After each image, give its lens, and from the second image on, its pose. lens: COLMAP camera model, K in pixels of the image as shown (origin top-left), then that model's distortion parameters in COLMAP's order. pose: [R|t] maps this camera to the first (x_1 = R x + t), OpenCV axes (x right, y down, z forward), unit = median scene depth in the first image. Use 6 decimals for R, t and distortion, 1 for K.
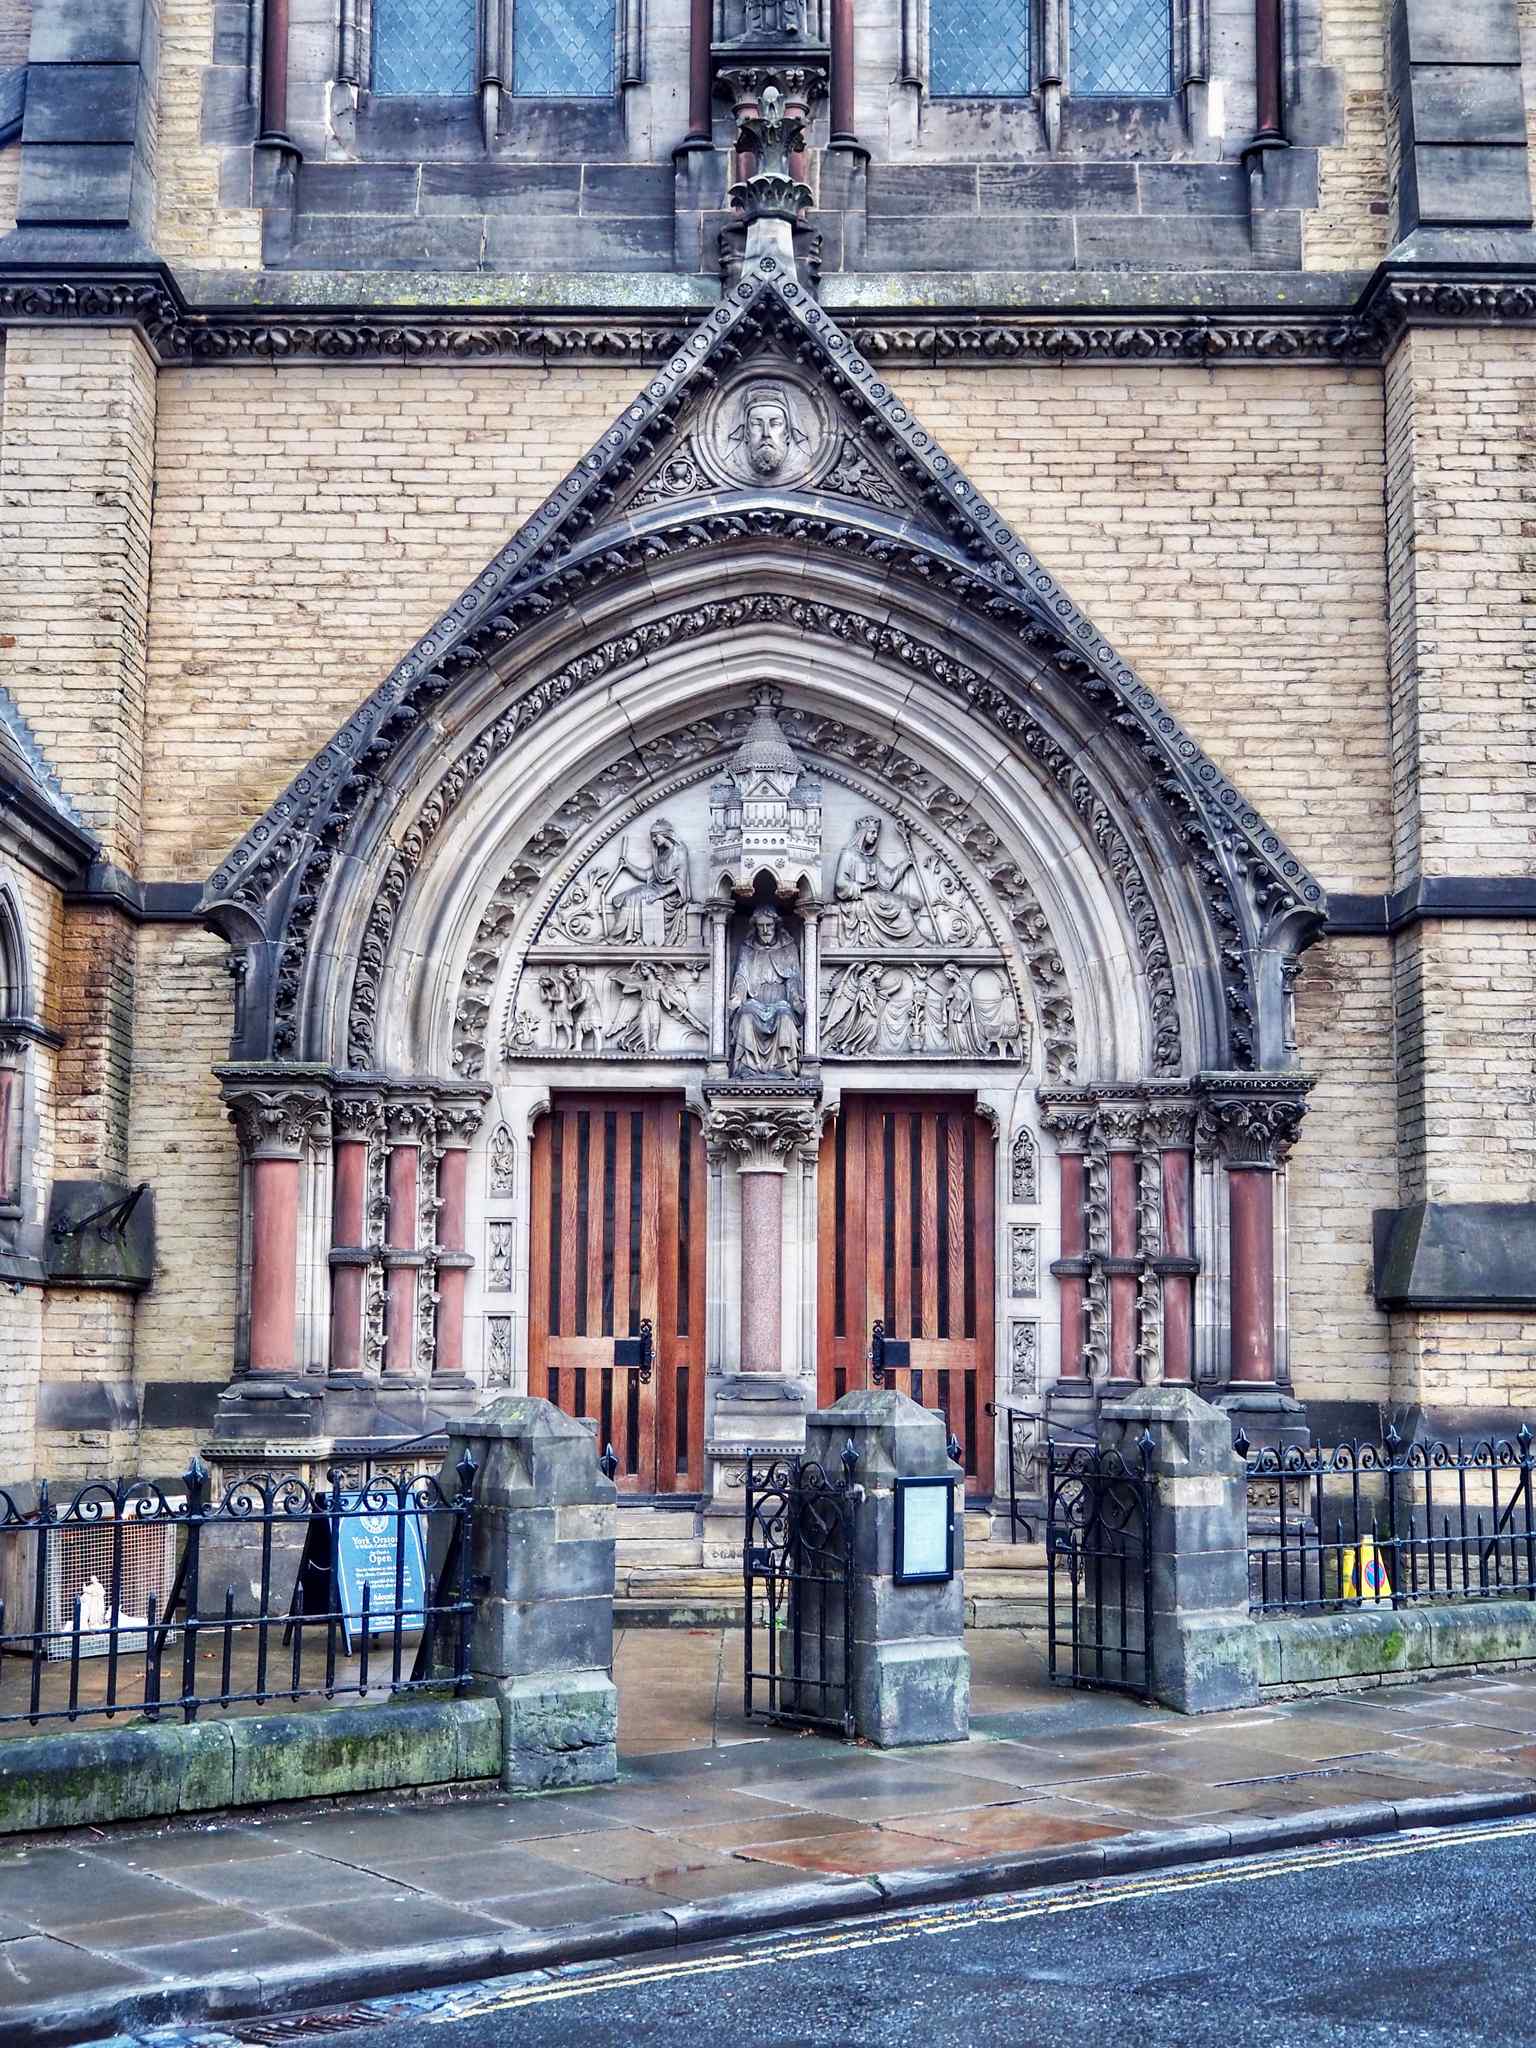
lens RADIAL K [[2410.0, 0, 765.6], [0, 2410.0, 1026.1], [0, 0, 1]] dist [0.000956, 0.000000]
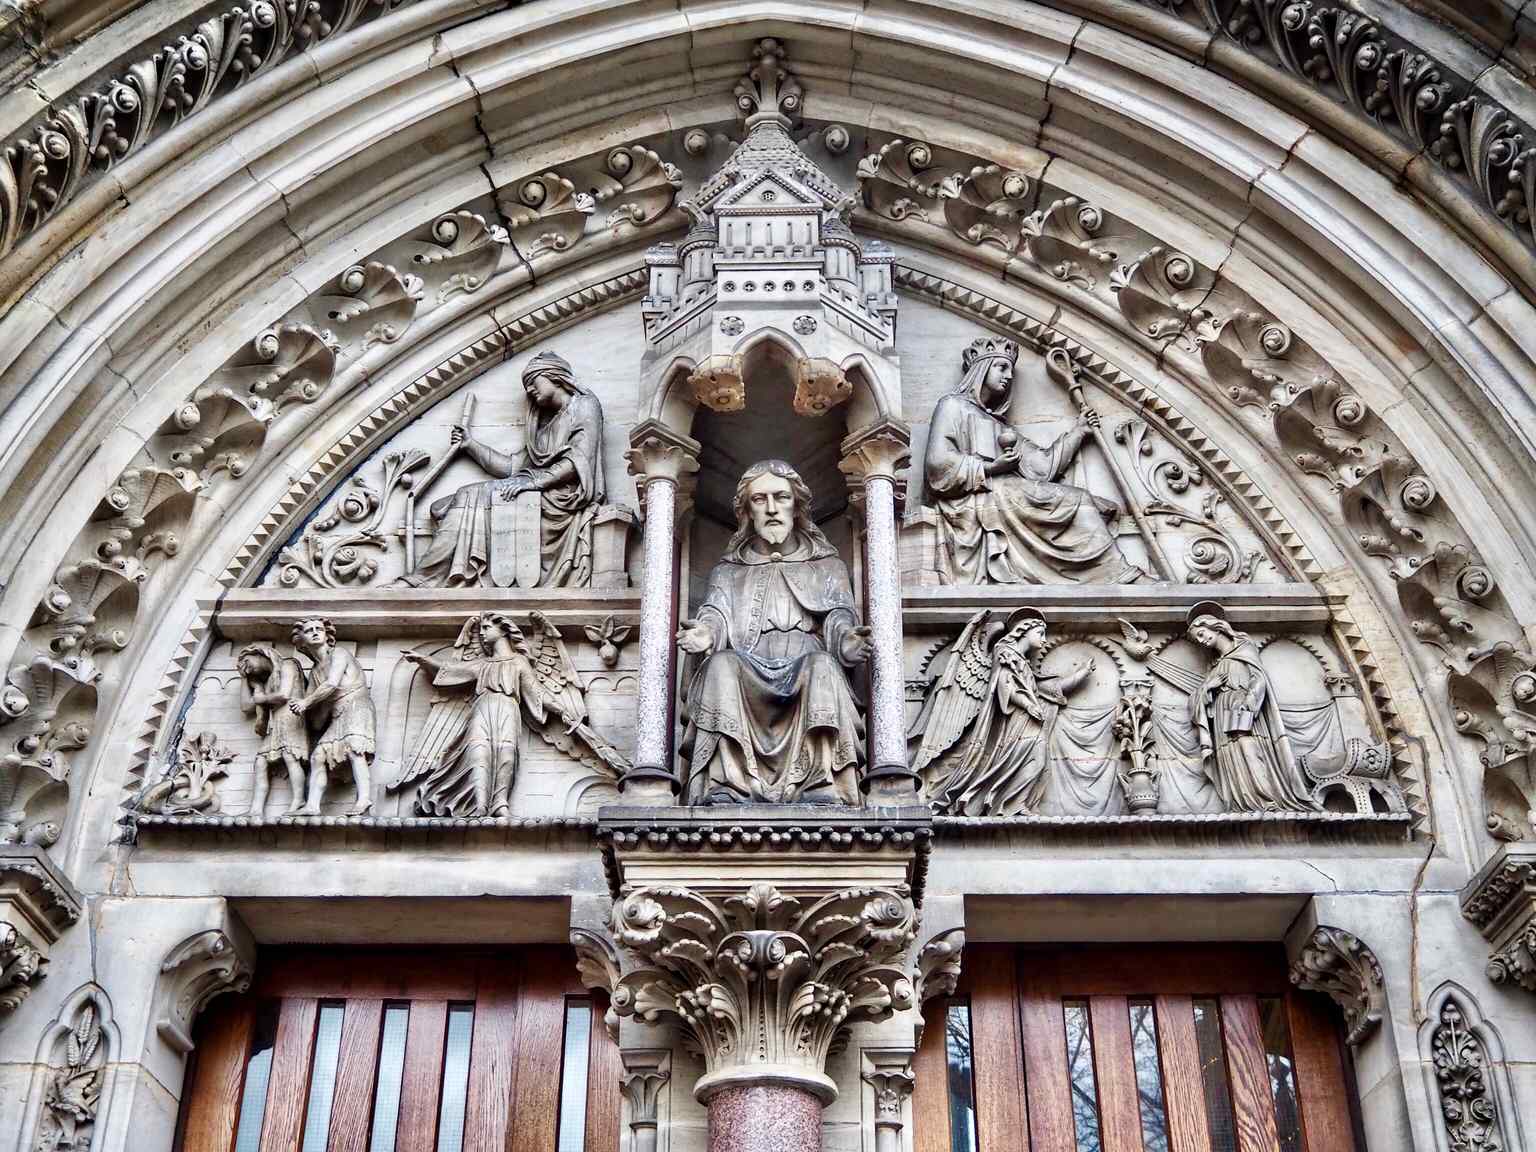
lens RADIAL K [[1807.5, 0, 775.9], [0, 1807.5, 572.0], [0, 0, 1]] dist [0.000956, 0.000000]
pose [[0.999980, -0.005949, 0.002106, -0.000006], [0.006290, 0.912718, -0.408542, 0.097722], [0.000508, 0.408547, 0.912737, 0.705124]]
